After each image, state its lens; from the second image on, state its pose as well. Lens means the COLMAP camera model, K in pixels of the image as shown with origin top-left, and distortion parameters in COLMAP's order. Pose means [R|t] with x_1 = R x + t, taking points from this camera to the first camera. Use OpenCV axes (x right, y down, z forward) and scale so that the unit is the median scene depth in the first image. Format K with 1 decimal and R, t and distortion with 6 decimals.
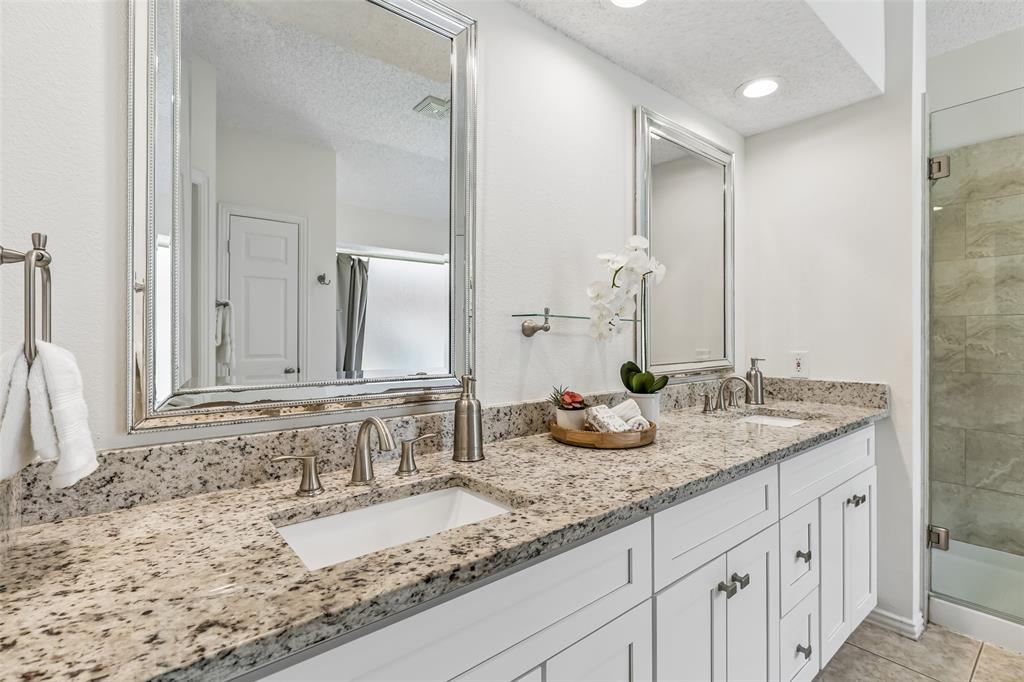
lens RADIAL K [[475.6, 0, 520.0], [0, 475.6, 338.4], [0, 0, 1]] dist [-0.006788, 0.001809]
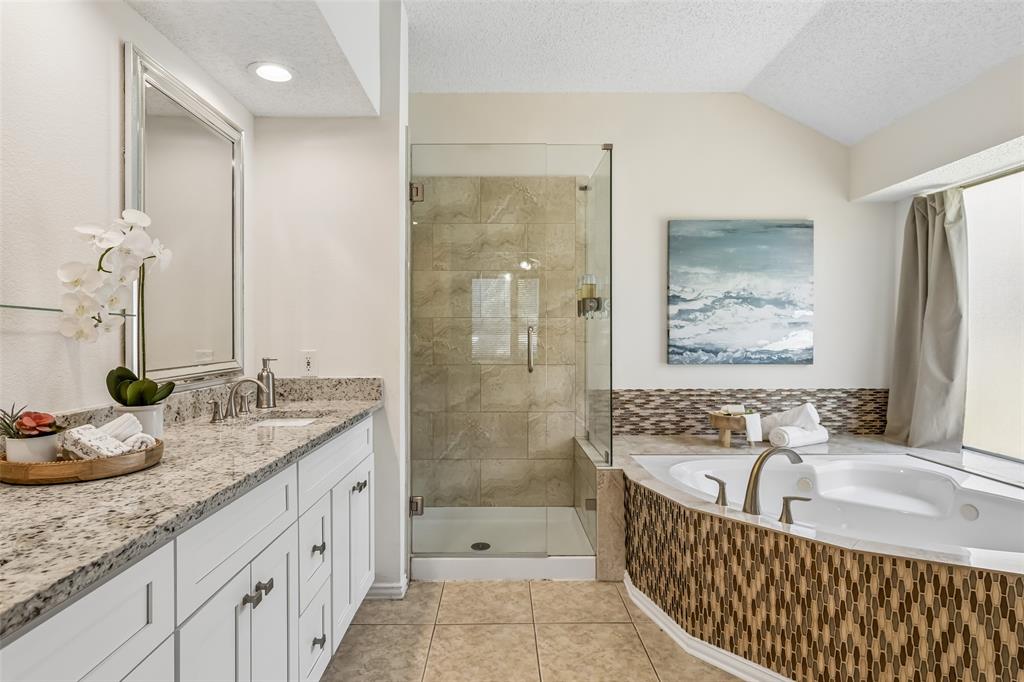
lens RADIAL K [[563.4, 0, 510.0], [0, 563.4, 332.0], [0, 0, 1]] dist [0.000392, 0.001645]
pose [[0.626746, 0.004276, 0.779212, -0.073067], [0.002327, 0.999970, -0.007359, -0.000704], [-0.779220, 0.006425, 0.626717, -0.069998]]
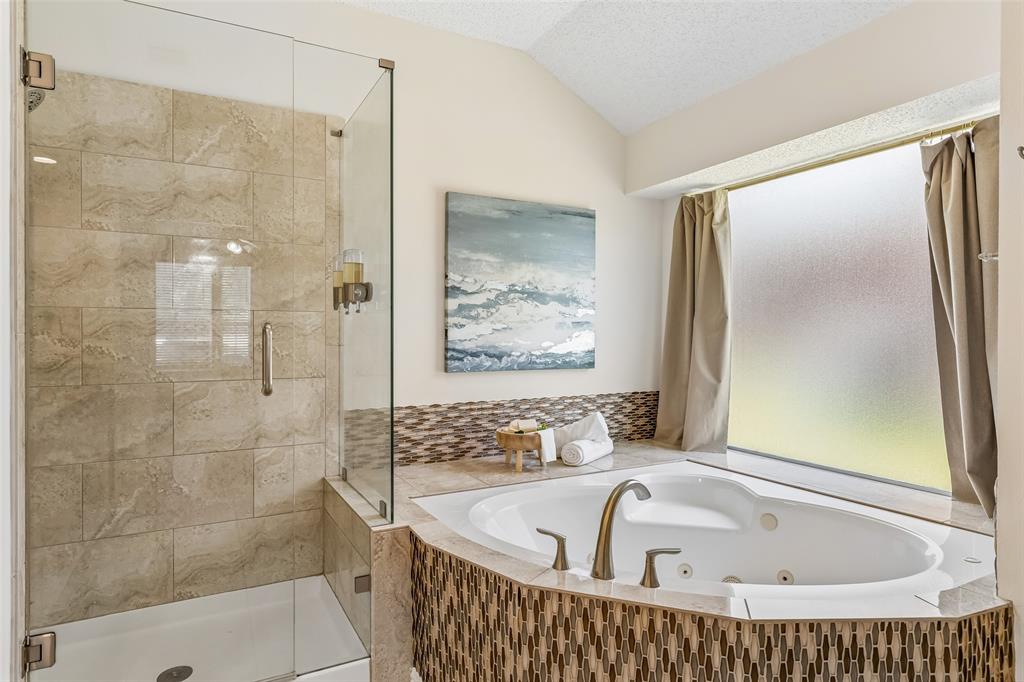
lens RADIAL K [[595.2, 0, 519.4], [0, 595.2, 337.2], [0, 0, 1]] dist [0.001835, 0.001186]
pose [[0.192382, -0.001523, 0.981319, 0.258510], [0.003014, 0.999995, 0.000961, -0.000974], [-0.981316, 0.002773, 0.192385, 0.248072]]
